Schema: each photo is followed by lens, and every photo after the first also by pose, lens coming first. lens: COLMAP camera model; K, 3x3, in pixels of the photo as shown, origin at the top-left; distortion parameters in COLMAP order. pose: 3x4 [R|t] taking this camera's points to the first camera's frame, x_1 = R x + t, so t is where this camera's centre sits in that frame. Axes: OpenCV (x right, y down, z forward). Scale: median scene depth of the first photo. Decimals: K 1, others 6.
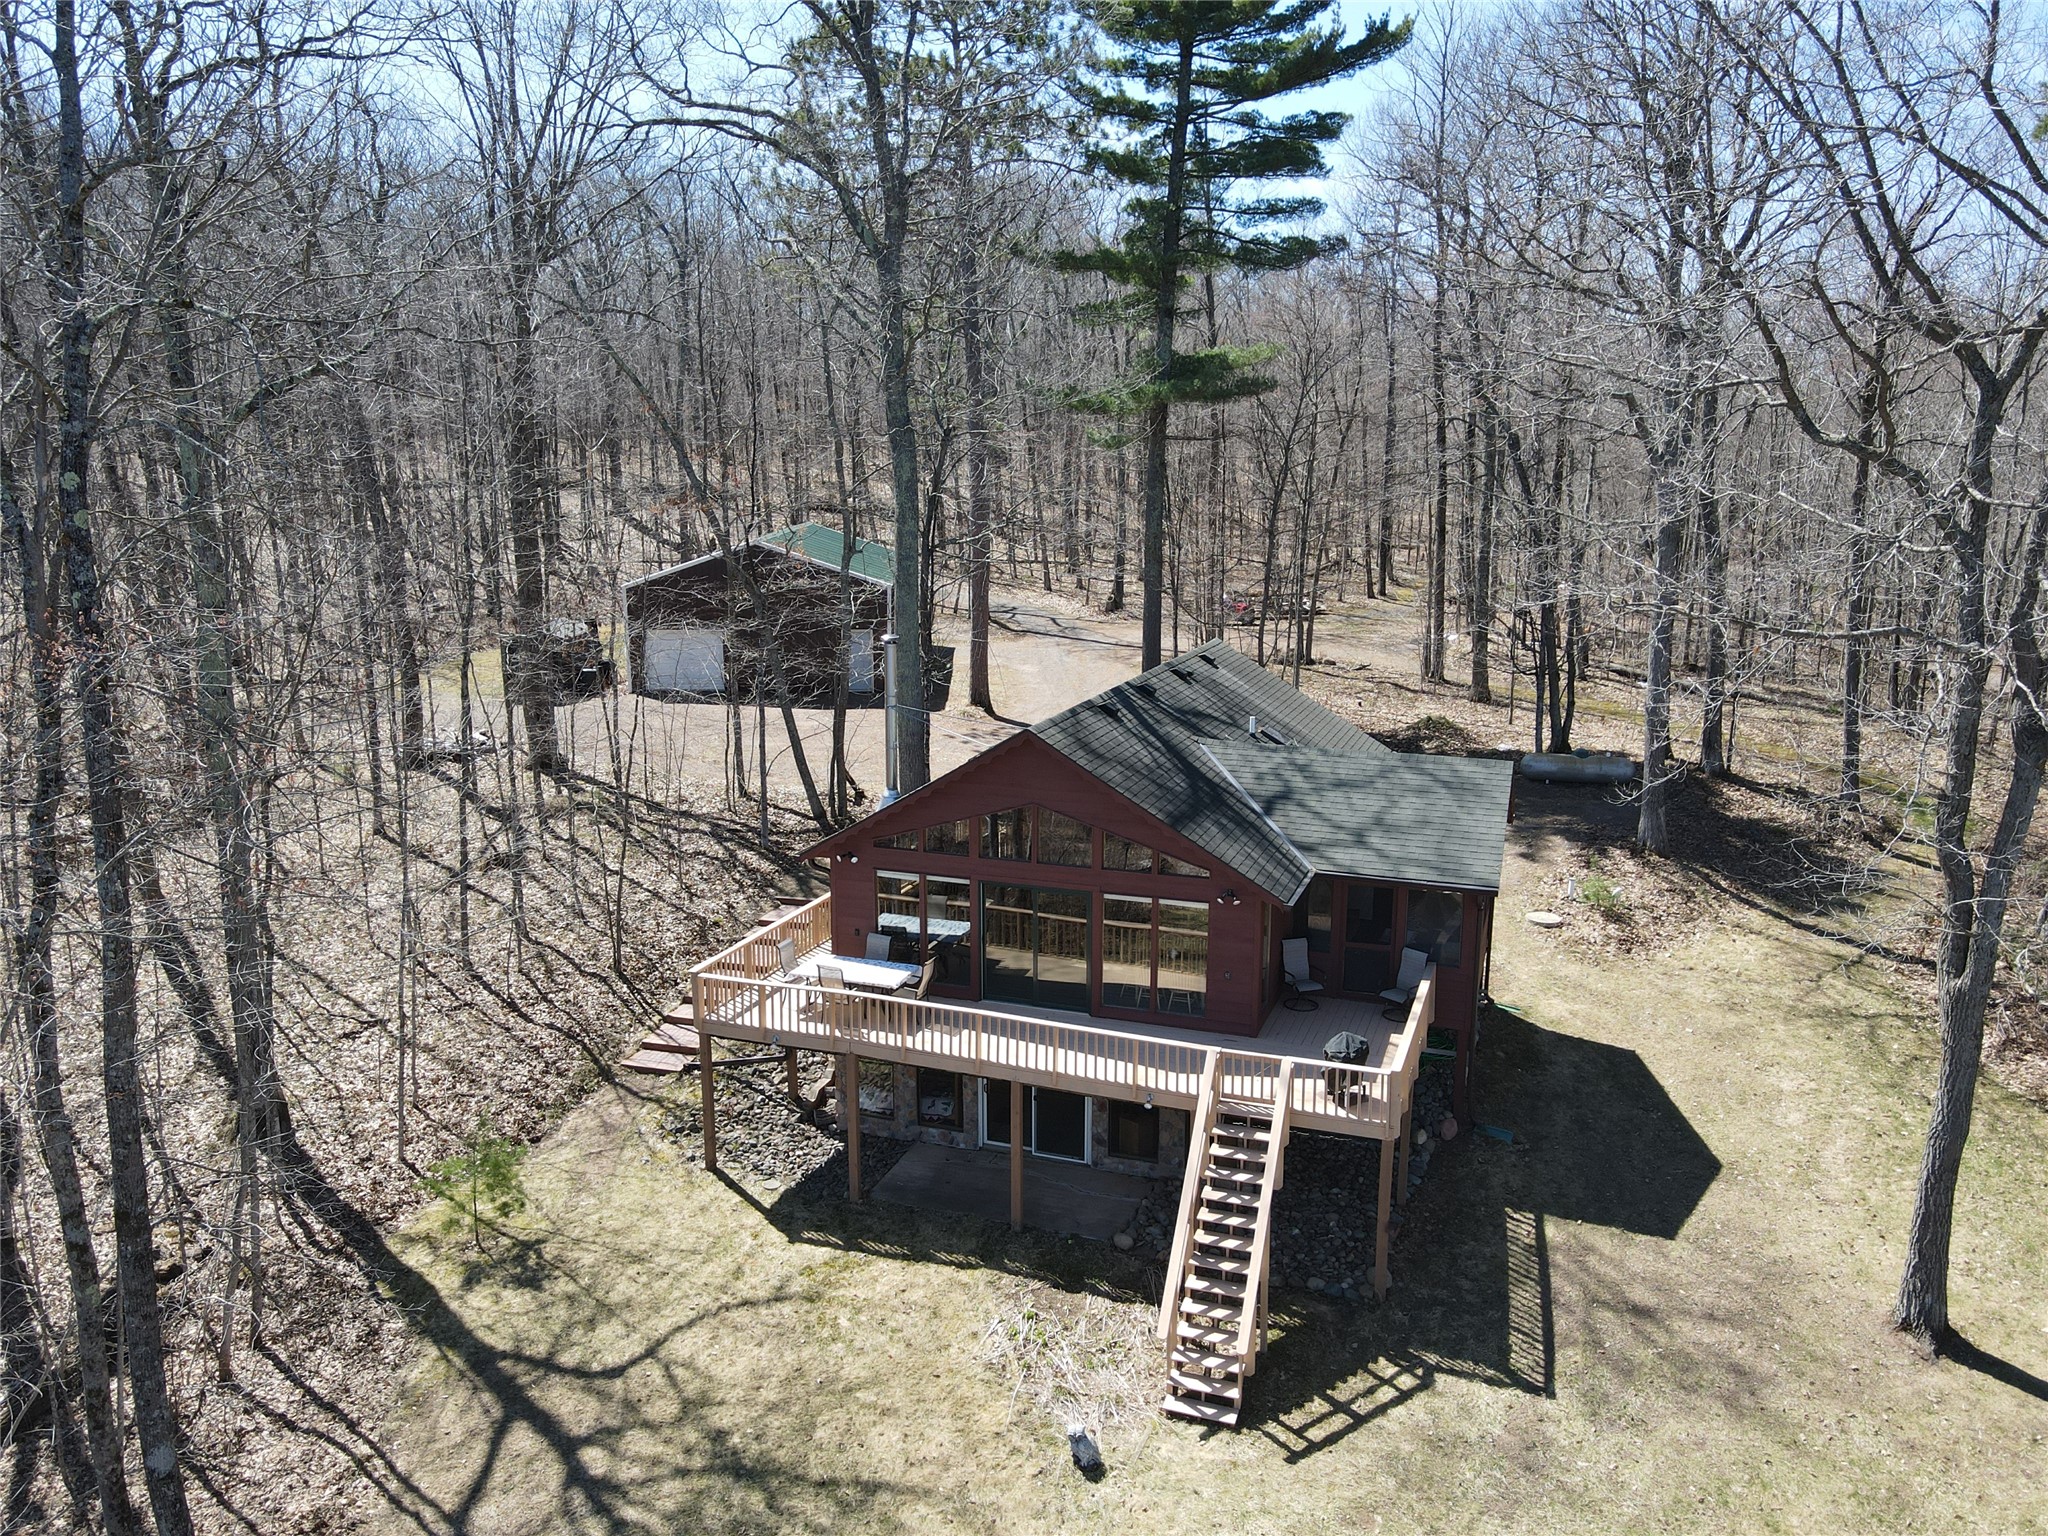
lens RADIAL K [[1418.4, 0, 1018.9], [0, 1418.4, 772.3], [0, 0, 1]] dist [0.026101, -0.005419]
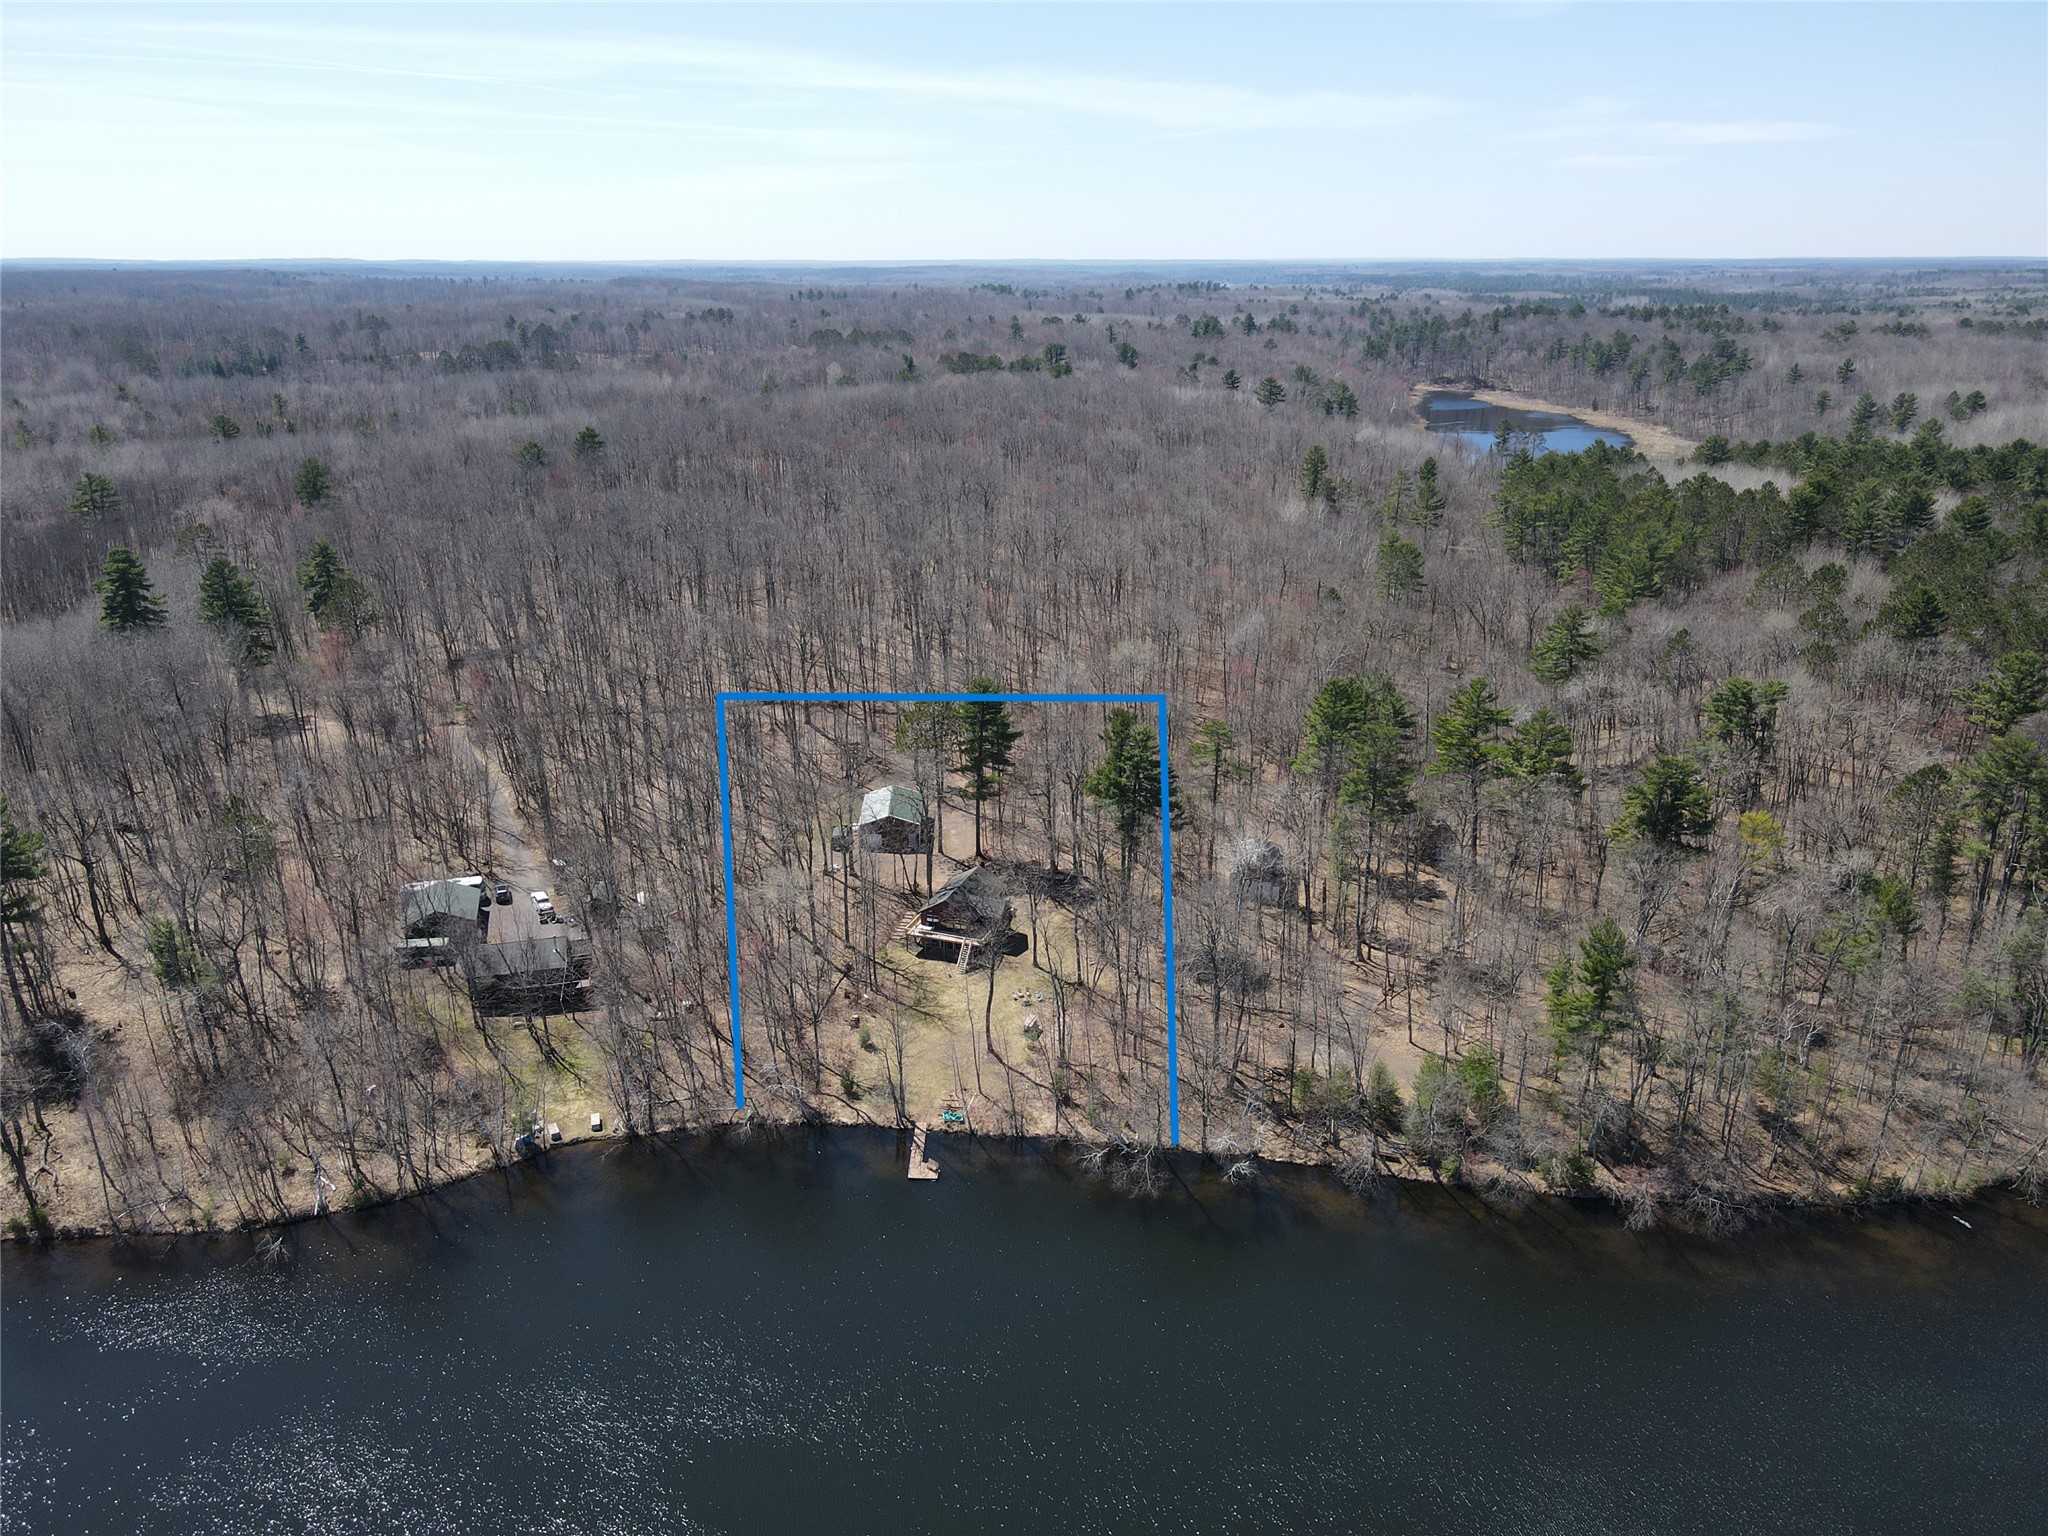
lens RADIAL K [[1418.4, 0, 1028.6], [0, 1418.4, 768.0], [0, 0, 1]] dist [0.026101, -0.005419]
pose [[0.999624, -0.010121, 0.025473, 0.147386], [0.006511, 0.990410, 0.138007, -0.981626], [-0.026625, -0.137790, 0.990104, -3.625197]]
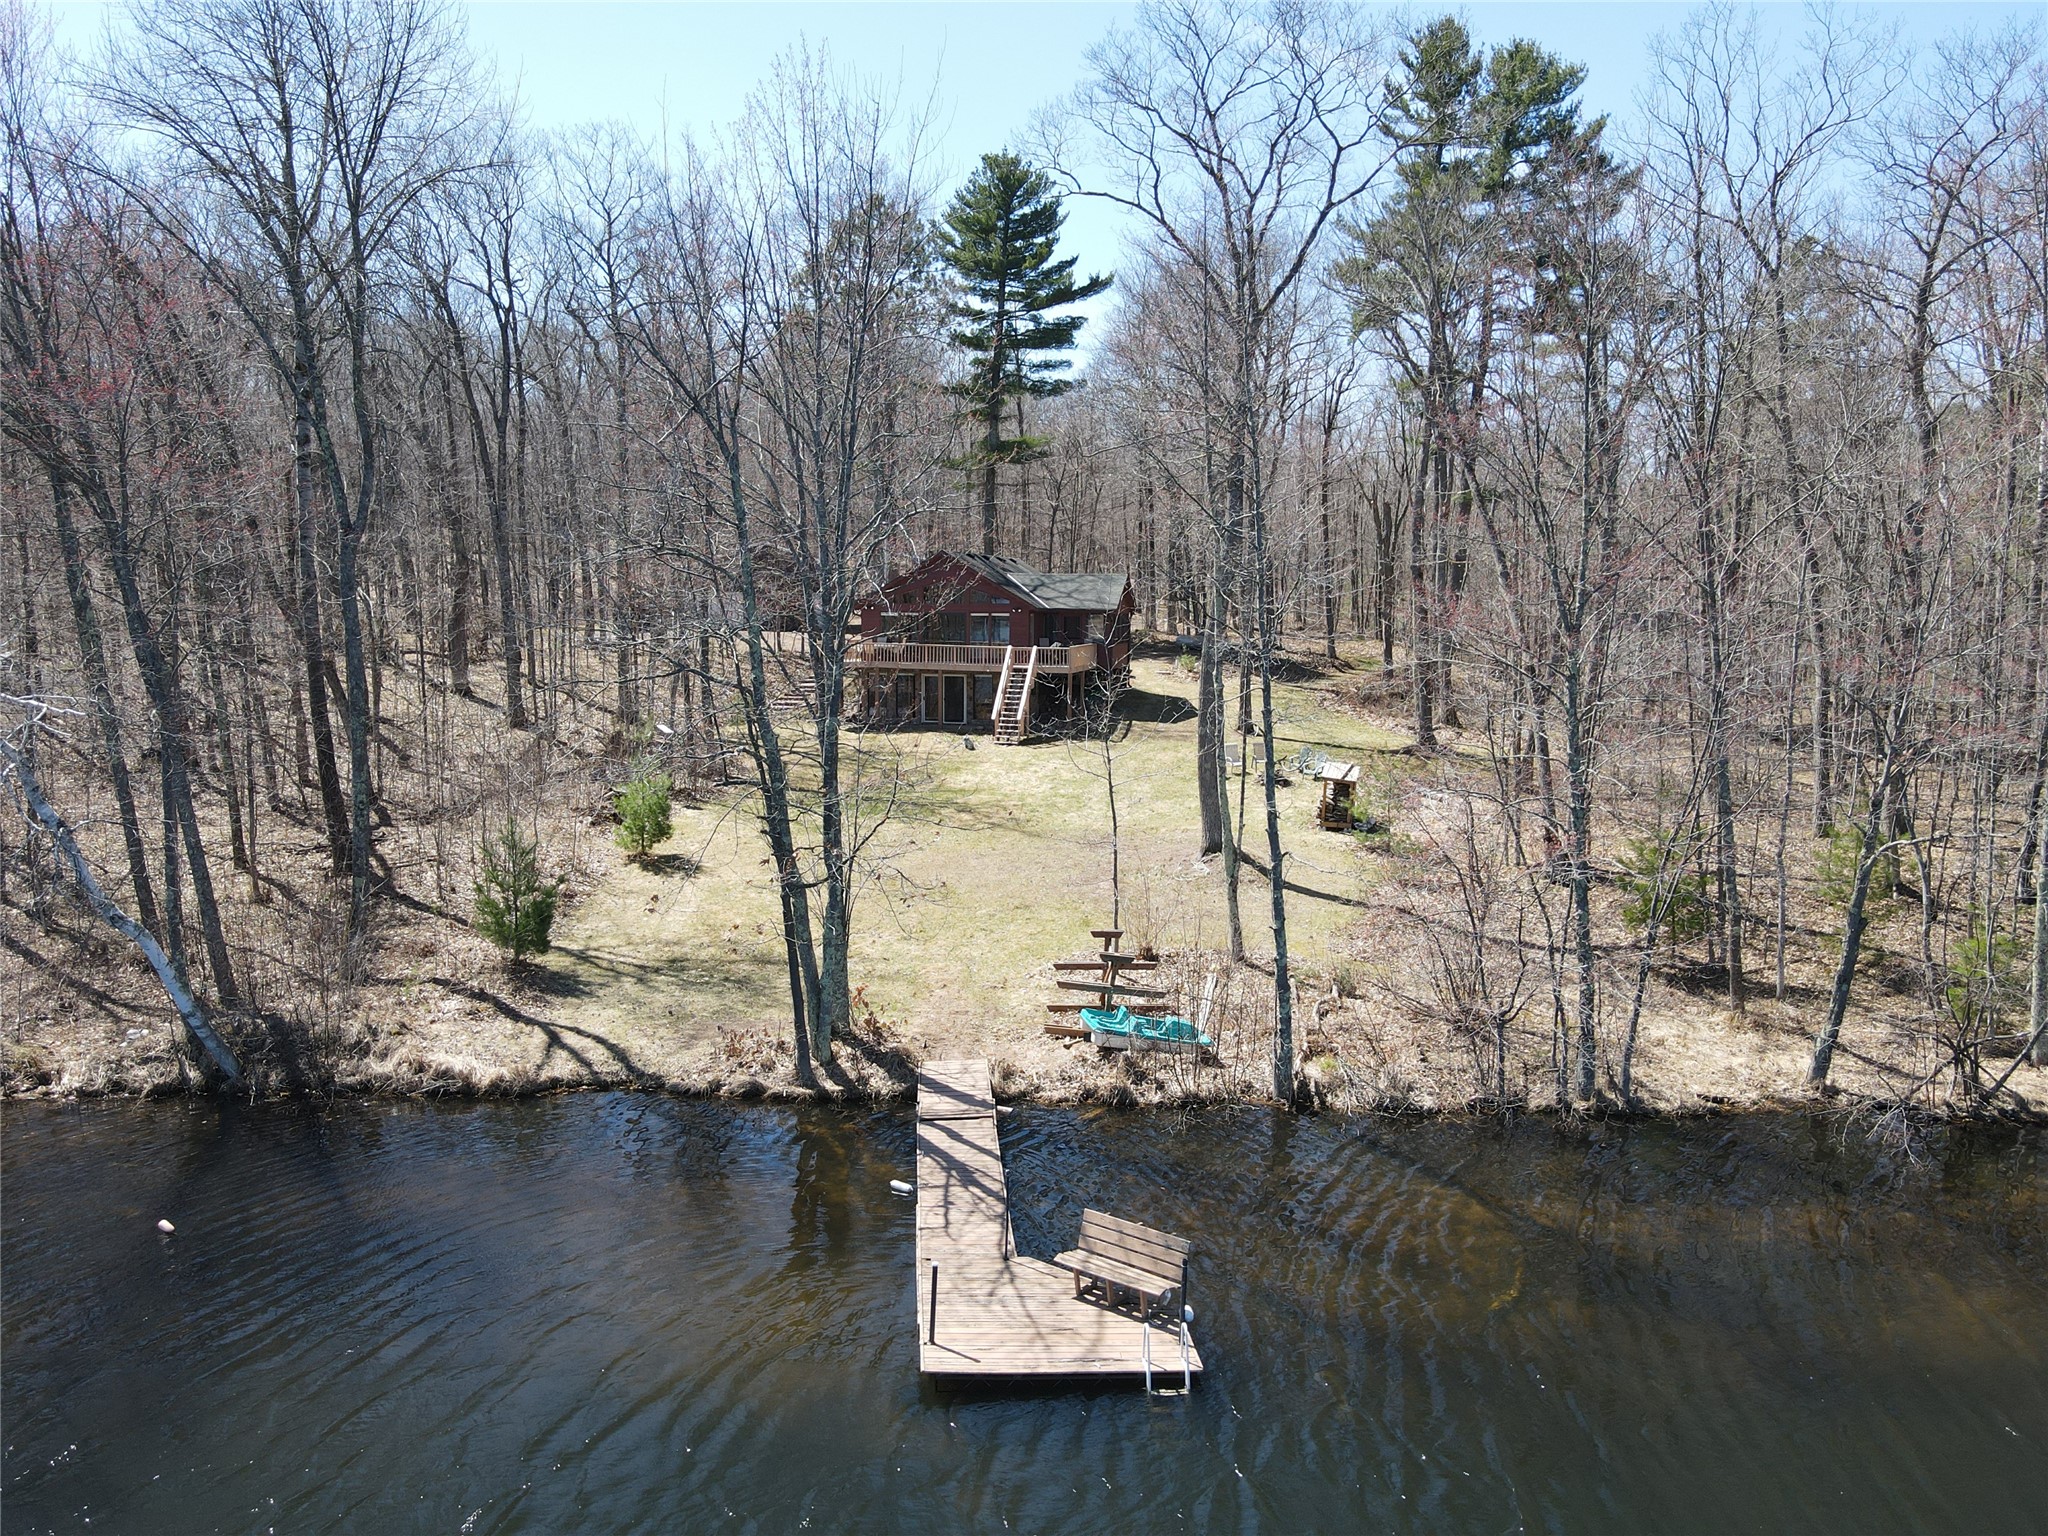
lens RADIAL K [[1418.4, 0, 1021.4], [0, 1418.4, 768.4], [0, 0, 1]] dist [0.026101, -0.005419]
pose [[0.993925, -0.013979, 0.109170, -0.071709], [0.024751, 0.994883, -0.097951, 0.319111], [-0.107242, 0.100058, 0.989185, -0.803053]]
